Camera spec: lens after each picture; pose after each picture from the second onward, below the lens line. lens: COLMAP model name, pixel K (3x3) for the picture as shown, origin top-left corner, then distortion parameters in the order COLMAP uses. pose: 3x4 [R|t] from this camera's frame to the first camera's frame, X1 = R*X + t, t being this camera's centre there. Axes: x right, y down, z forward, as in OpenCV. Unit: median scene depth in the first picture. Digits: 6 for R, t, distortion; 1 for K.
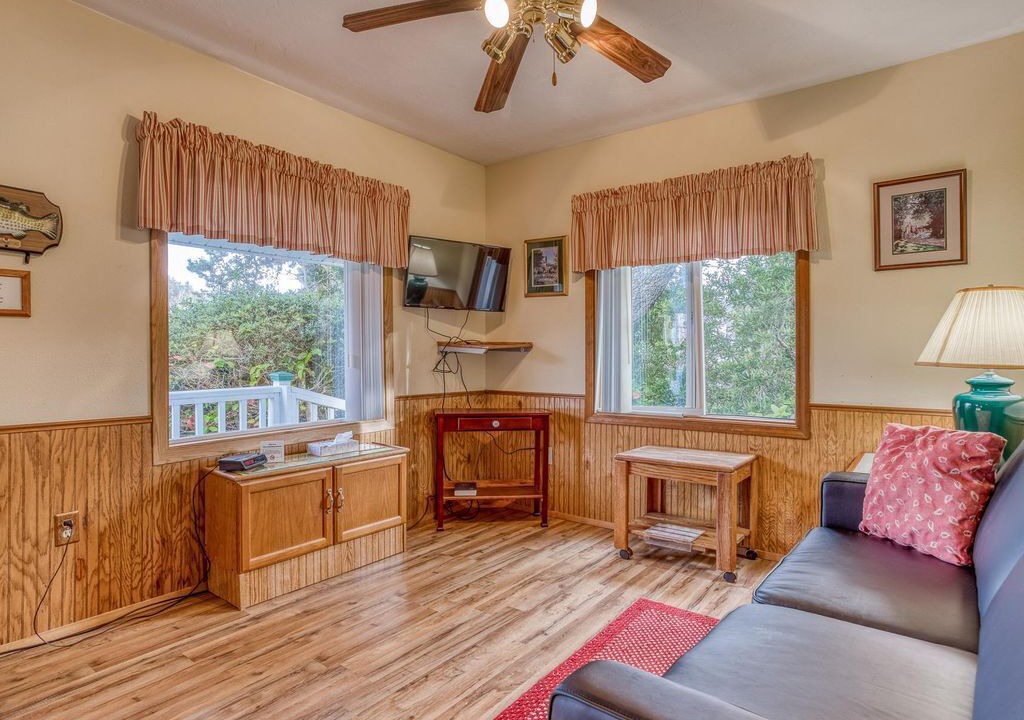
lens RADIAL K [[587.0, 0, 516.8], [0, 587.0, 354.6], [0, 0, 1]] dist [0.005033, 0.003348]
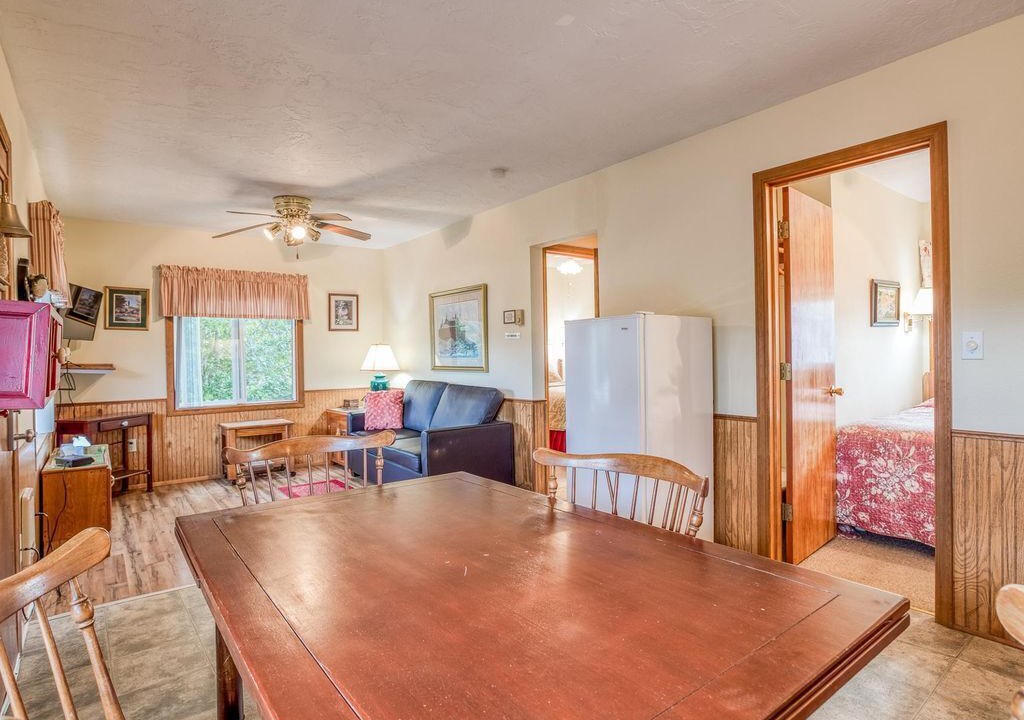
lens RADIAL K [[544.5, 0, 514.3], [0, 544.5, 357.9], [0, 0, 1]] dist [0.000824, 0.000139]
pose [[0.274128, -0.016454, 0.961552, -1.317088], [0.011363, 0.999839, 0.013870, -0.059082], [-0.961626, 0.007124, 0.274271, -0.308742]]
